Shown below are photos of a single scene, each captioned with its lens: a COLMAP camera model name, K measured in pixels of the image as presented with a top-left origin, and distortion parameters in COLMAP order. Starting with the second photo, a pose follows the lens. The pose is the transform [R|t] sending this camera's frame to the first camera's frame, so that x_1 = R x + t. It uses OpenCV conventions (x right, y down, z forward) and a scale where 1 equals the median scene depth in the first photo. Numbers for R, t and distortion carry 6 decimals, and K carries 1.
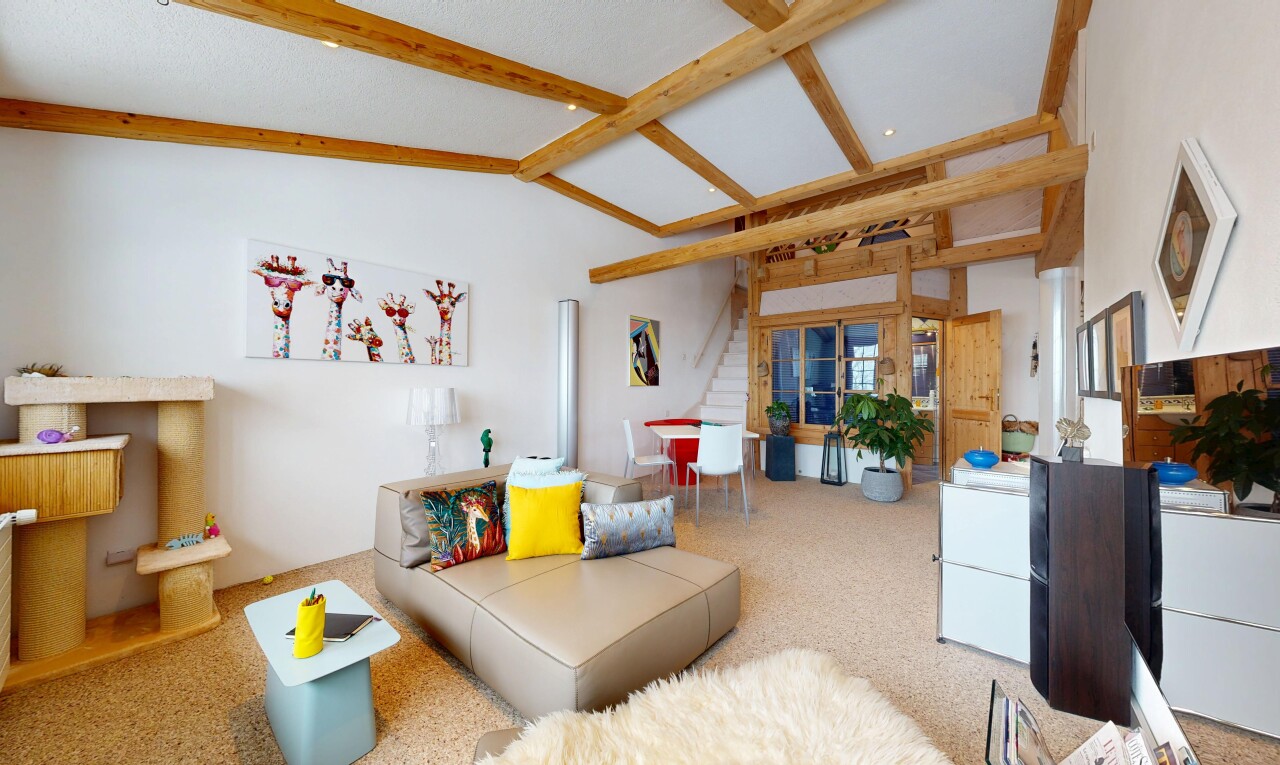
lens RADIAL K [[430.1, 0, 634.9], [0, 430.1, 382.5], [0, 0, 1]] dist [0.001202, 0.000142]
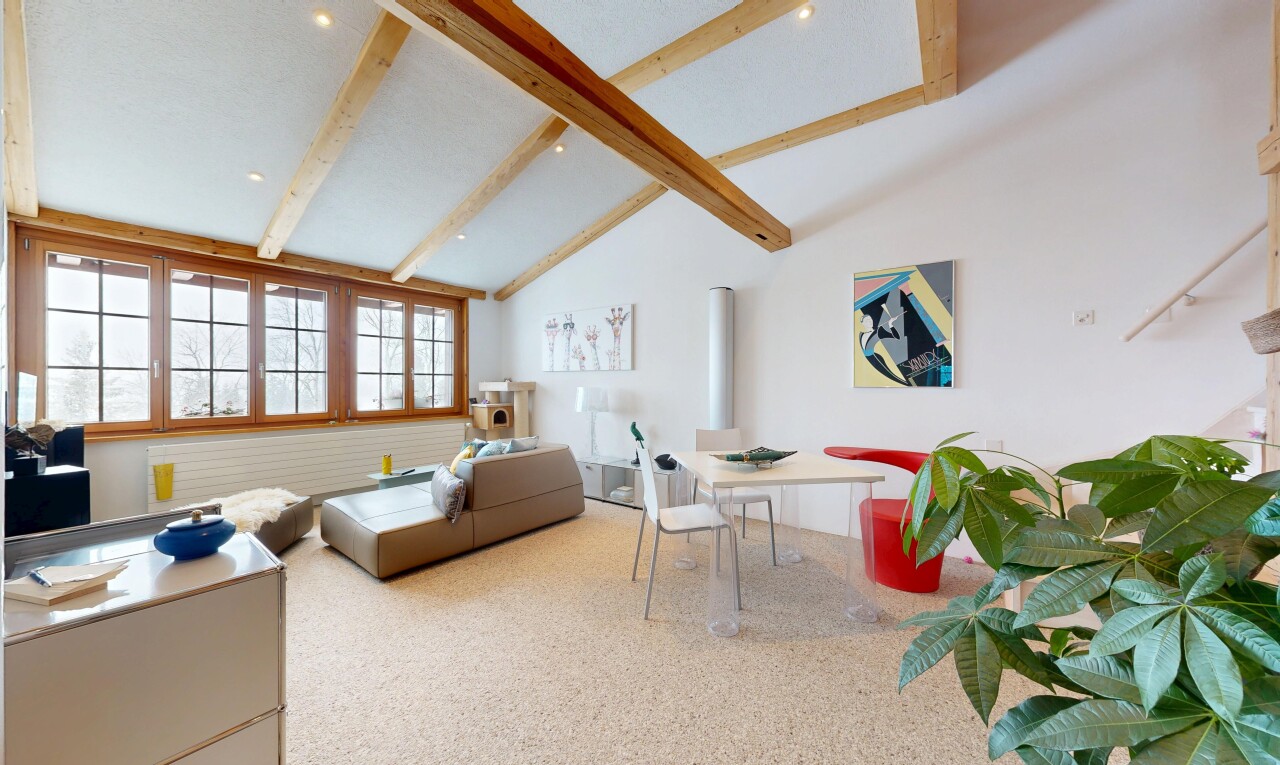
lens RADIAL K [[430.1, 0, 638.2], [0, 430.1, 381.7], [0, 0, 1]] dist [0.001202, 0.000142]
pose [[0.049050, -0.005642, -0.998780, 0.902841], [0.005409, 0.999971, -0.005383, 0.002740], [0.998782, -0.005139, 0.049079, 1.006004]]
